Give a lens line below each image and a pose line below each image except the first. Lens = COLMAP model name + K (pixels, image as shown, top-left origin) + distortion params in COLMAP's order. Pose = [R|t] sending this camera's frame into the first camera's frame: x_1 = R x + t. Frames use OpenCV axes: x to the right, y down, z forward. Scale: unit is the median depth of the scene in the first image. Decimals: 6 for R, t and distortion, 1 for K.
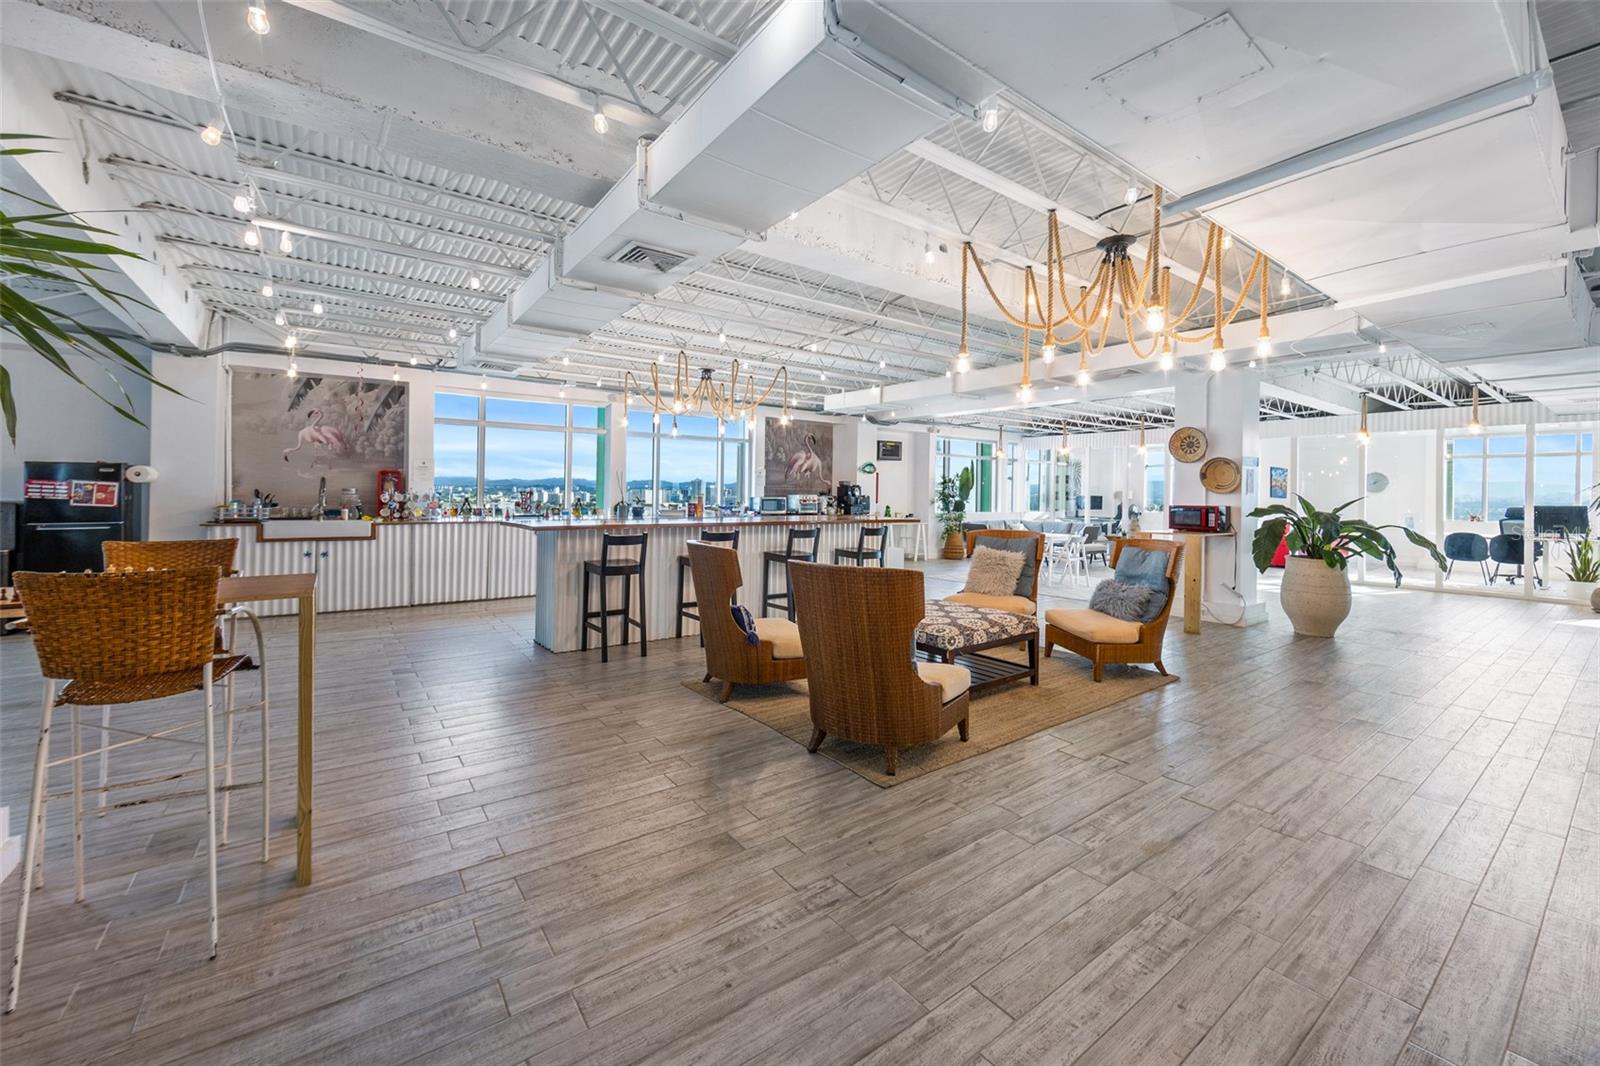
lens RADIAL K [[645.4, 0, 807.8], [0, 645.4, 494.5], [0, 0, 1]] dist [0.000166, -0.001384]
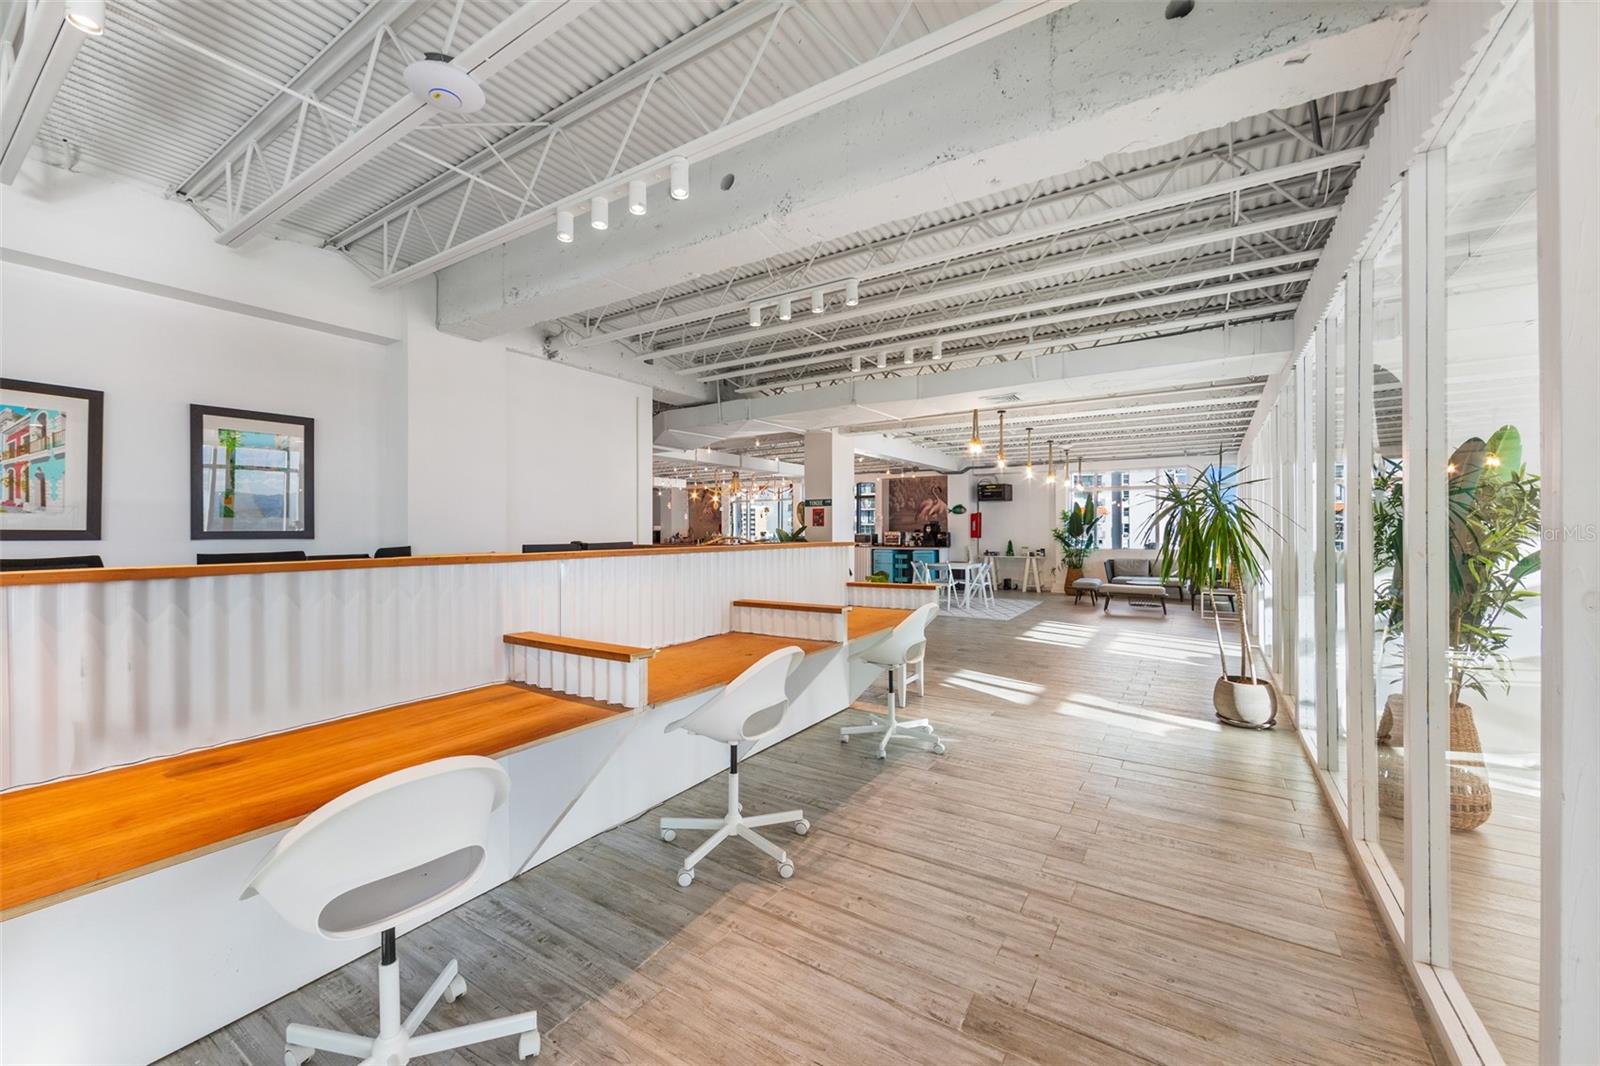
lens RADIAL K [[645.4, 0, 795.5], [0, 645.4, 529.6], [0, 0, 1]] dist [0.000166, -0.001384]
pose [[0.360571, -0.017964, -0.932559, 1.253003], [0.005723, 0.999838, -0.017047, 0.018325], [0.932714, 0.000810, 0.360615, 0.307231]]
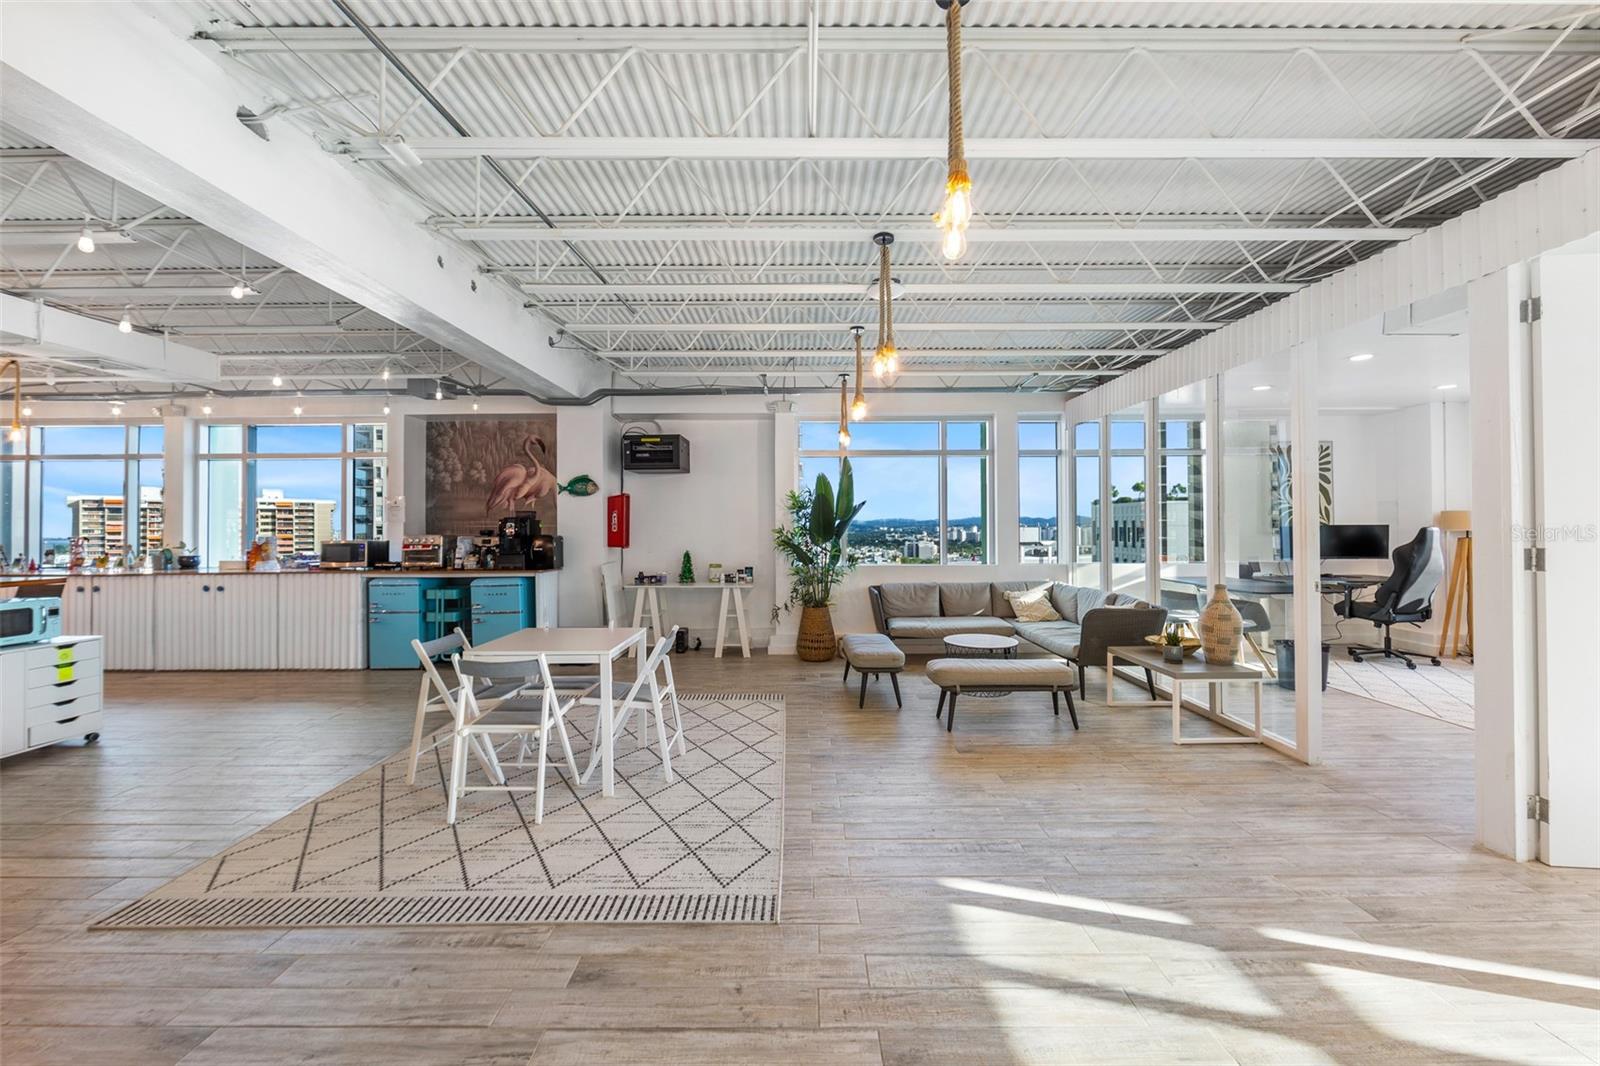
lens RADIAL K [[645.4, 0, 797.3], [0, 645.4, 526.5], [0, 0, 1]] dist [0.000166, -0.001384]
pose [[0.804204, -0.021124, -0.593978, 0.644879], [0.013917, 0.999763, -0.016712, 0.006859], [0.594191, 0.005174, 0.804307, 0.742245]]
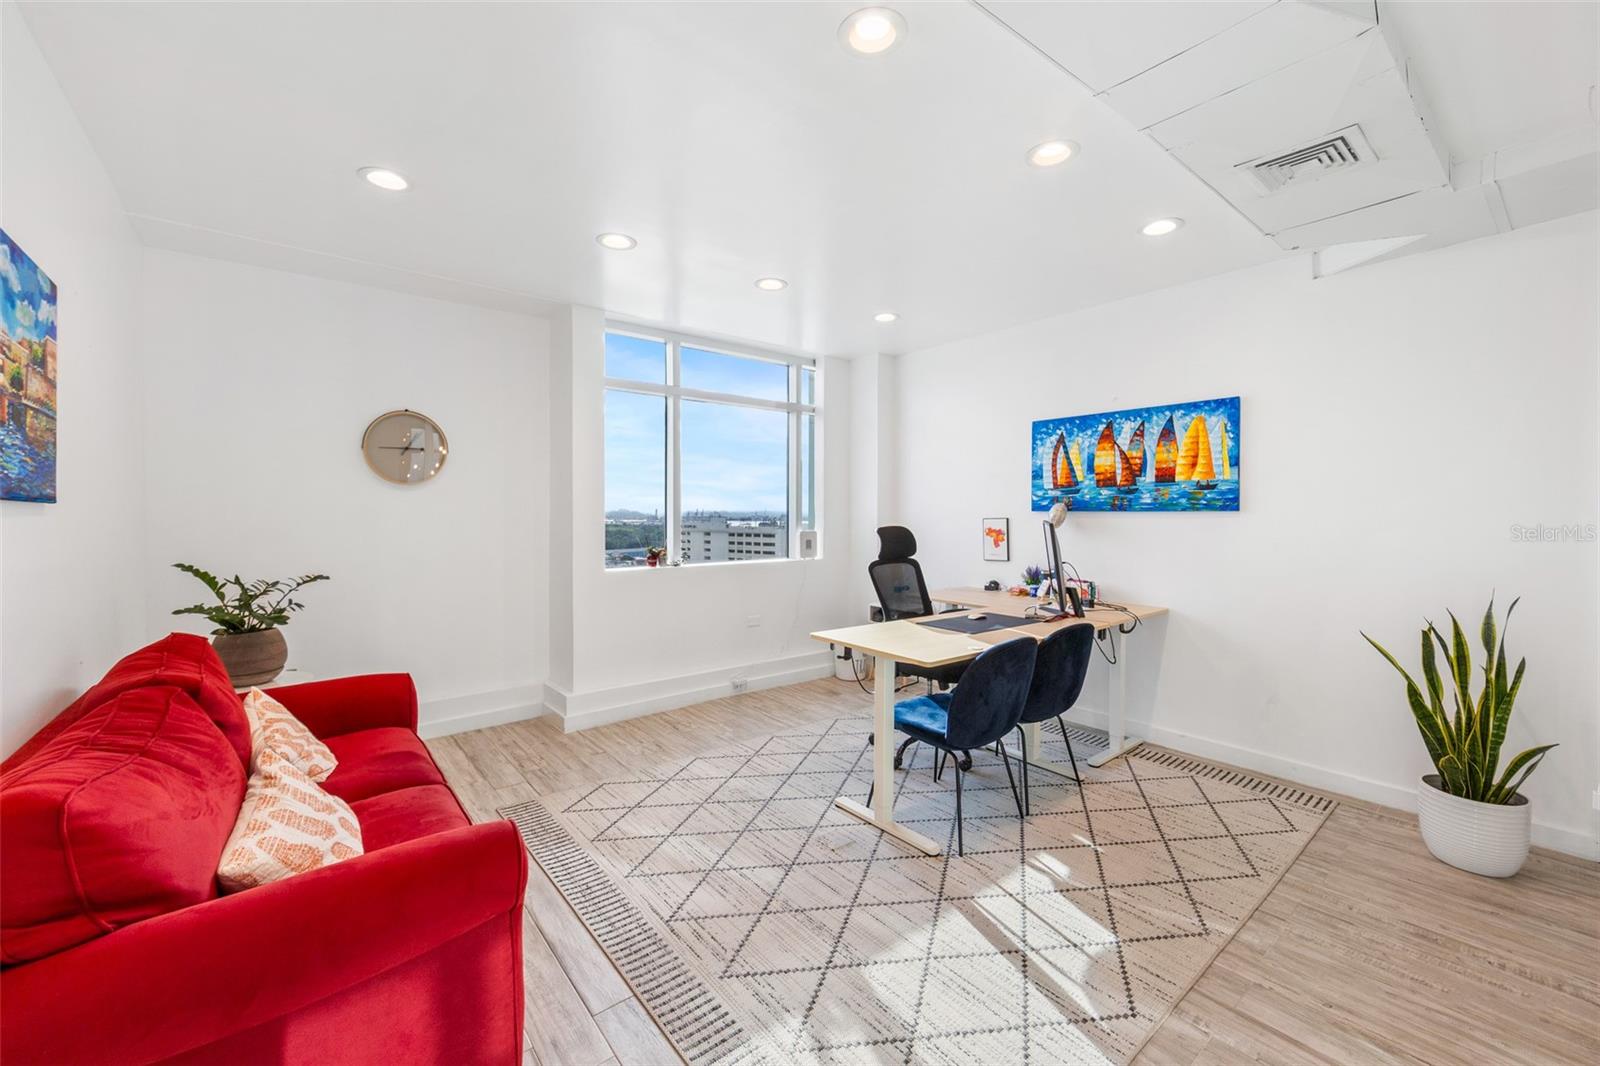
lens RADIAL K [[630.8, 0, 791.4], [0, 630.8, 525.7], [0, 0, 1]] dist [-0.002247, -0.000200]
pose [[0.030666, 0.004316, -0.999520, 0.604770], [-0.005830, 0.999974, 0.004139, 0.007569], [0.999513, 0.005700, 0.030690, 0.892303]]
